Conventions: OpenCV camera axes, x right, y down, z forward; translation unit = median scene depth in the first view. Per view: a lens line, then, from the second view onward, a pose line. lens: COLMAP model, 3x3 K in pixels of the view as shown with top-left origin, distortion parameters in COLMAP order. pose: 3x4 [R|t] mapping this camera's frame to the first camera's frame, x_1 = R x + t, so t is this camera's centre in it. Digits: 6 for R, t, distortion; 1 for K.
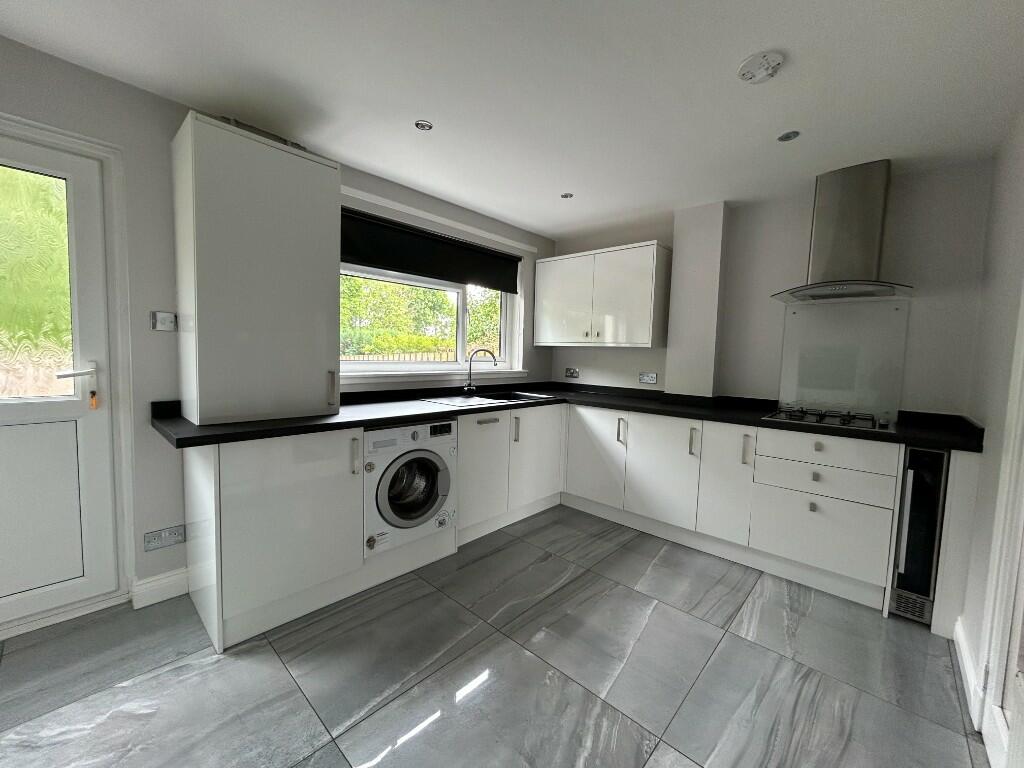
lens RADIAL K [[413.1, 0, 509.5], [0, 413.1, 383.6], [0, 0, 1]] dist [-0.000869, -0.000155]
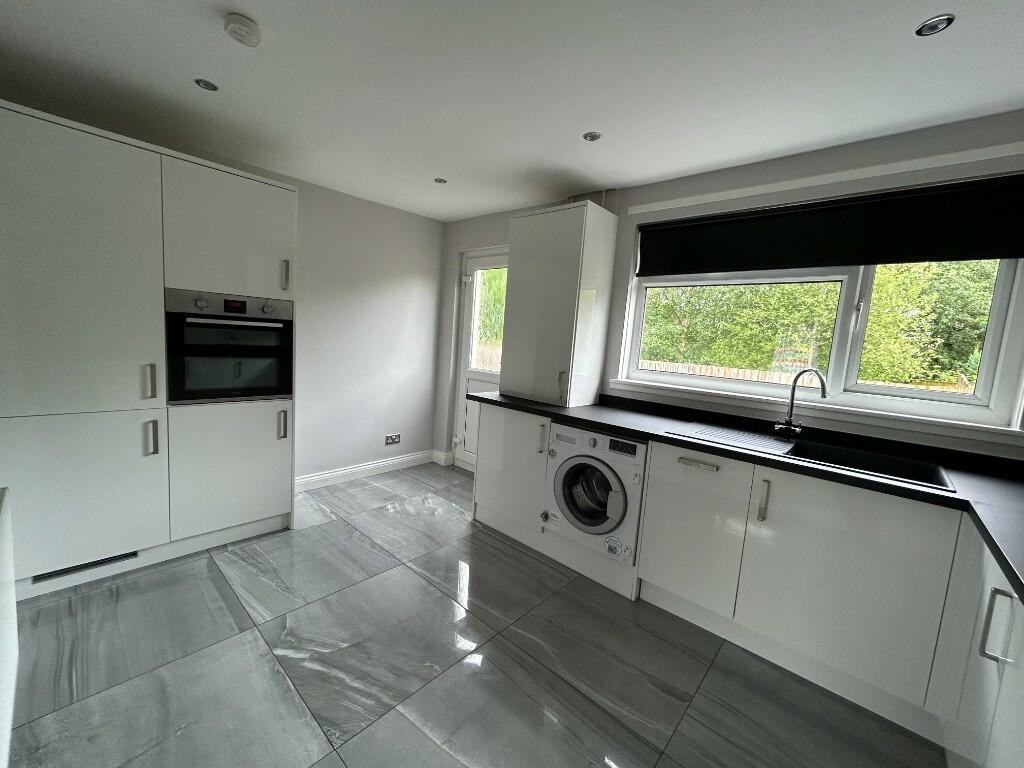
lens RADIAL K [[413.1, 0, 509.5], [0, 413.1, 383.6], [0, 0, 1]] dist [-0.000869, -0.000155]
pose [[0.010311, 0.081215, -0.996643, 0.803813], [-0.141156, 0.986834, 0.078955, -0.068878], [0.989934, 0.139868, 0.021639, 0.807826]]
